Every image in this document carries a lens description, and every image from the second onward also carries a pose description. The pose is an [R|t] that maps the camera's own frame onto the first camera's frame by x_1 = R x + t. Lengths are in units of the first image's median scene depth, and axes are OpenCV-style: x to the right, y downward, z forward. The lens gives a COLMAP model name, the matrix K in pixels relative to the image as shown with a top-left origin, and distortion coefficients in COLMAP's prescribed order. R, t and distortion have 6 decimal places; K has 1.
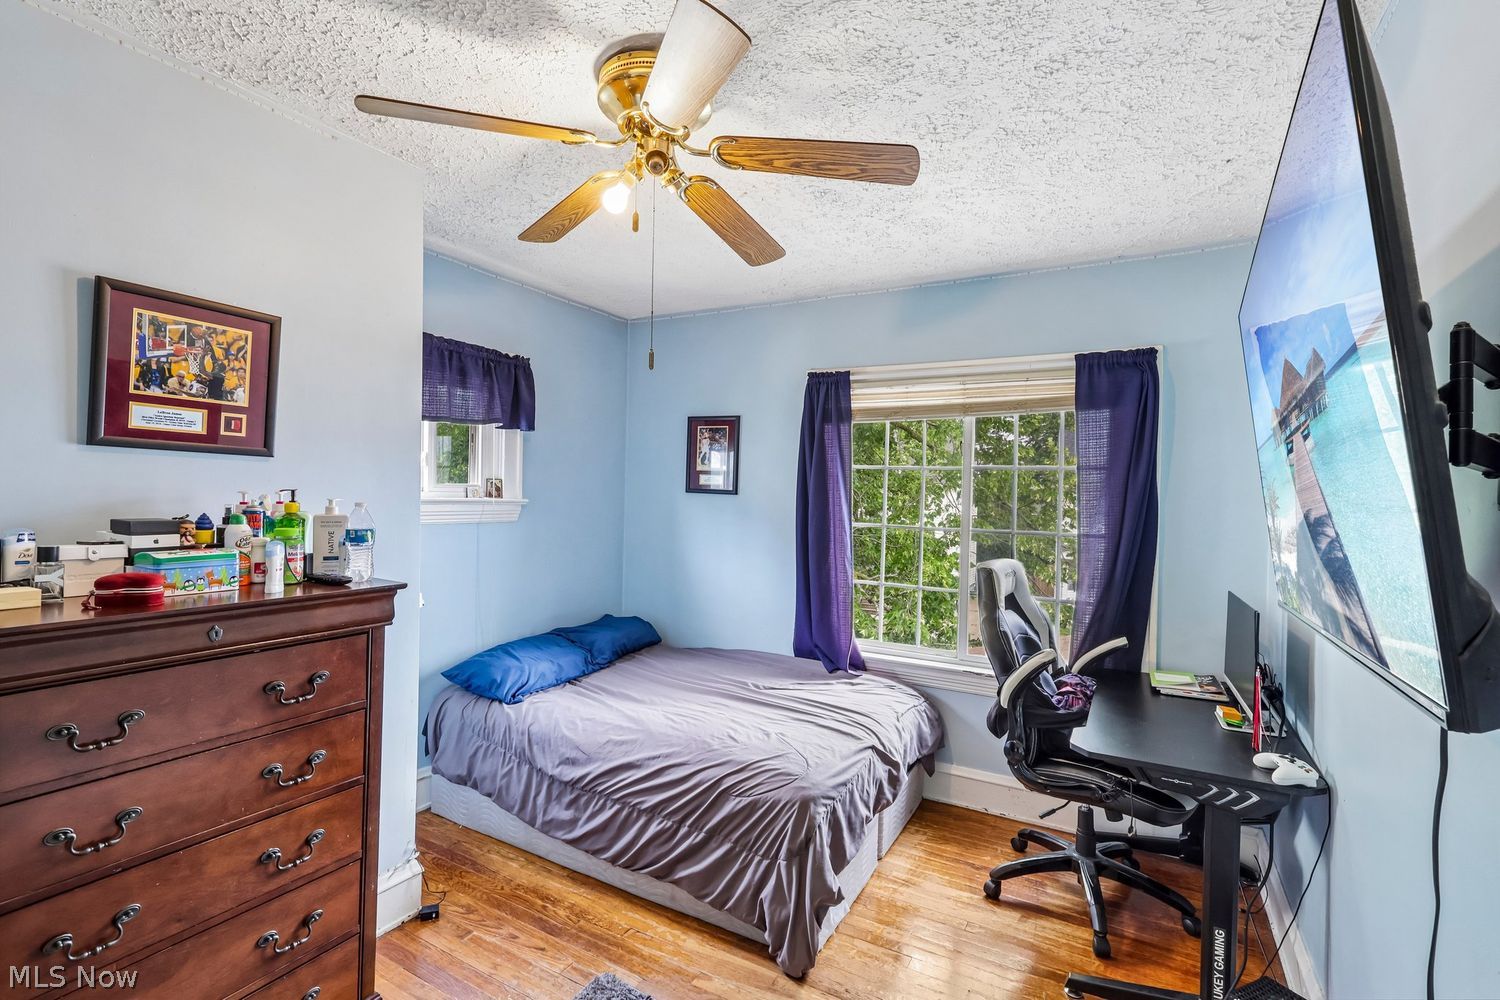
lens RADIAL K [[700.9, 0, 747.9], [0, 700.9, 493.8], [0, 0, 1]] dist [-0.000177, 0.003472]
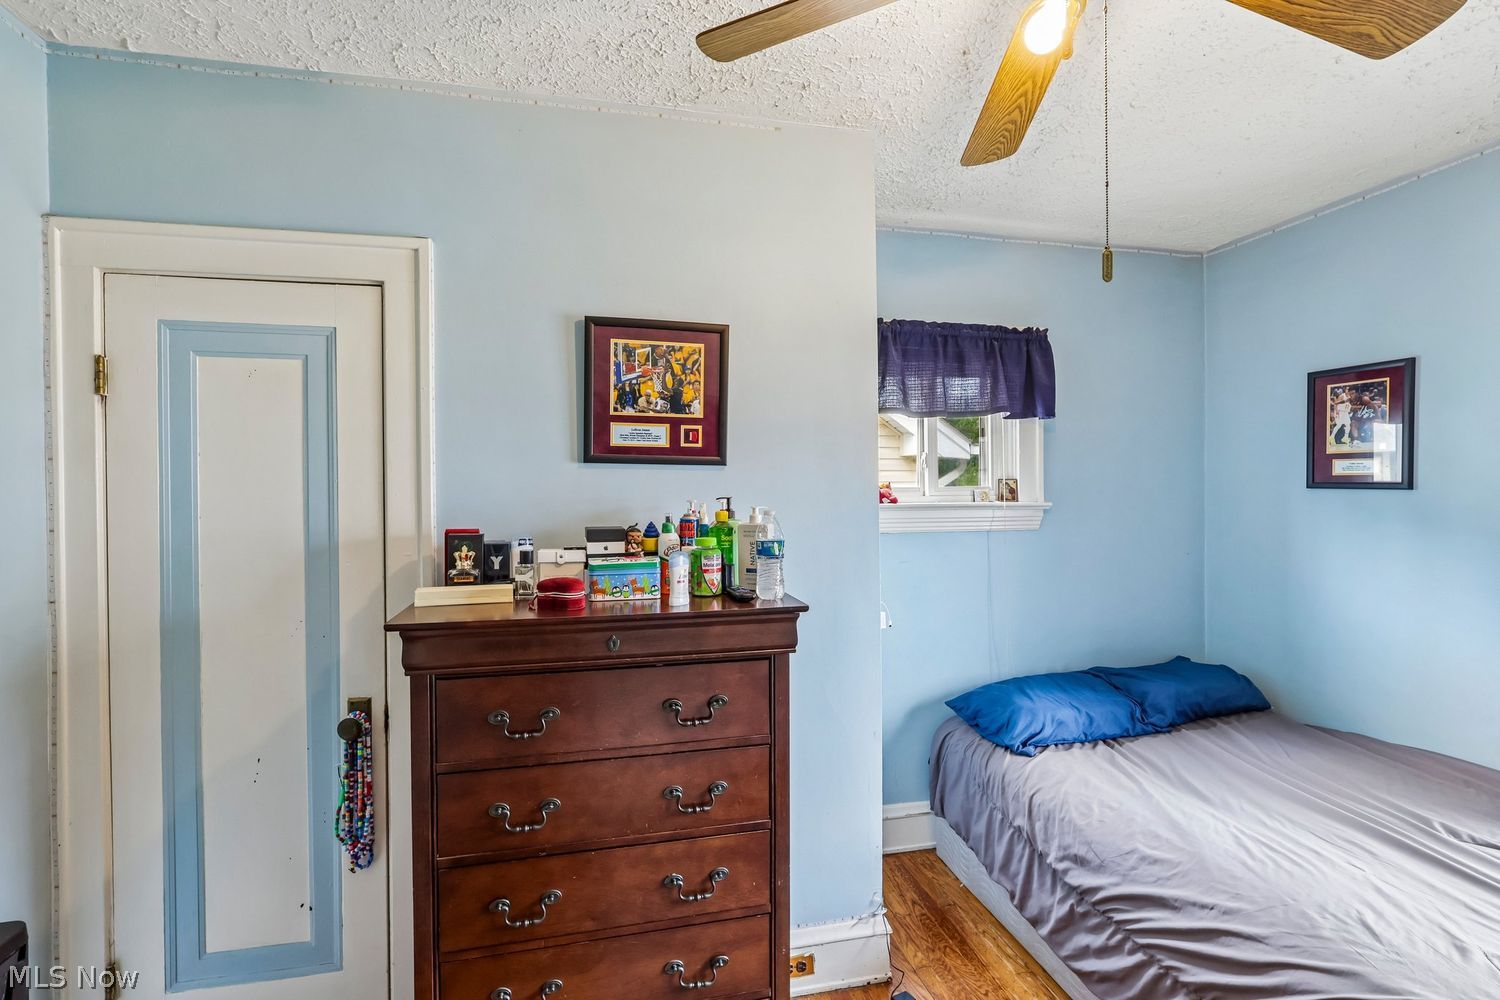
lens RADIAL K [[700.9, 0, 747.3], [0, 700.9, 496.7], [0, 0, 1]] dist [-0.000177, 0.003472]
pose [[0.677987, -0.021226, -0.734768, 0.070144], [0.020699, 0.999738, -0.009781, 0.002571], [0.734783, -0.008577, 0.678248, 0.300471]]
